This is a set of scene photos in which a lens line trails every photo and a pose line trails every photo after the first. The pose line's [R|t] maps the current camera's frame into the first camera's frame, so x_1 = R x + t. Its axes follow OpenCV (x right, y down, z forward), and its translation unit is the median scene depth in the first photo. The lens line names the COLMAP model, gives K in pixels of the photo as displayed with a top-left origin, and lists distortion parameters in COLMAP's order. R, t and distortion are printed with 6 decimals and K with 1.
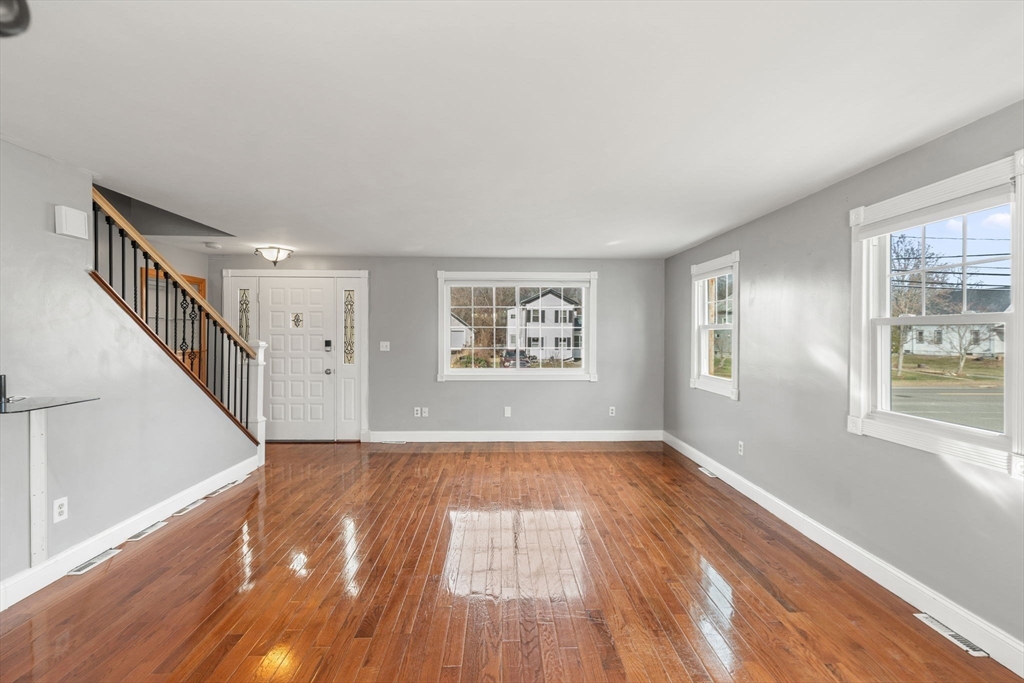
lens RADIAL K [[520.8, 0, 516.5], [0, 520.8, 328.3], [0, 0, 1]] dist [0.000573, 0.000056]
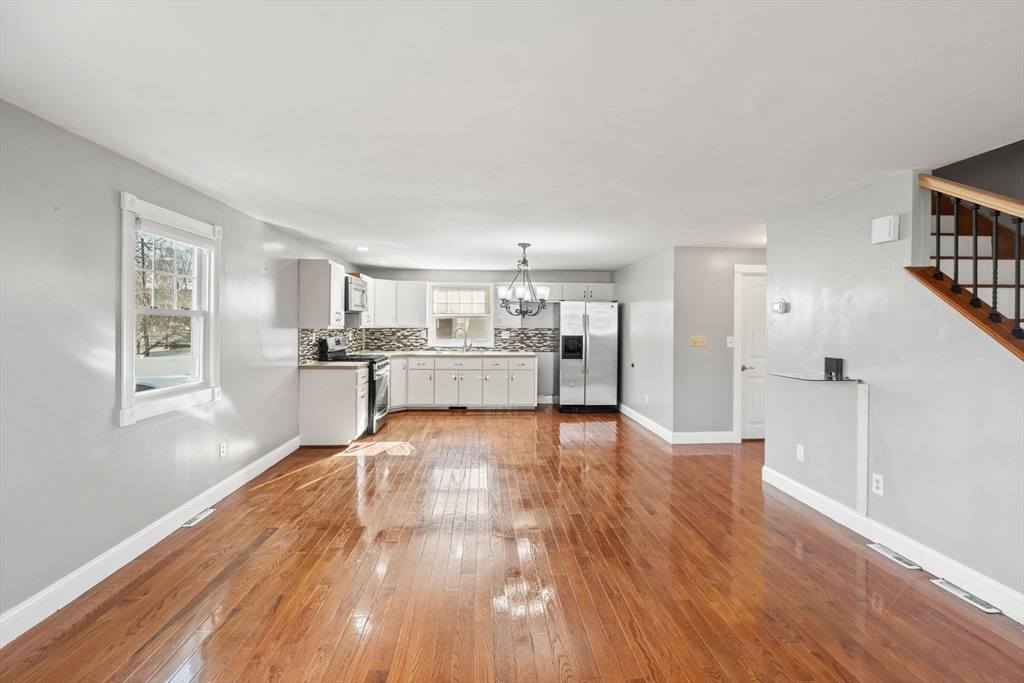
lens RADIAL K [[520.8, 0, 516.5], [0, 520.8, 328.3], [0, 0, 1]] dist [0.000573, 0.000056]
pose [[-0.999512, -0.009977, -0.029610, -0.042969], [-0.009902, 0.999947, -0.002674, 0.015796], [0.029635, -0.002380, -0.999558, 1.955792]]
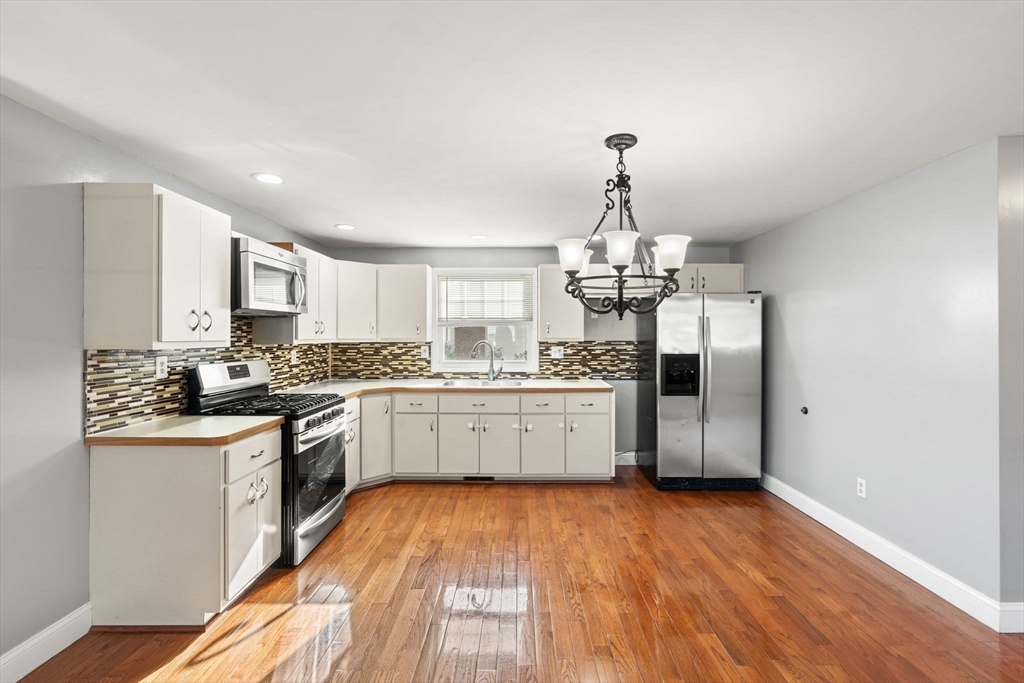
lens RADIAL K [[520.8, 0, 516.5], [0, 520.8, 328.3], [0, 0, 1]] dist [0.000573, 0.000056]
pose [[-0.999242, -0.001024, 0.038915, -0.001103], [-0.001946, 0.999718, -0.023681, 0.006353], [-0.038880, -0.023739, -0.998962, 0.899579]]
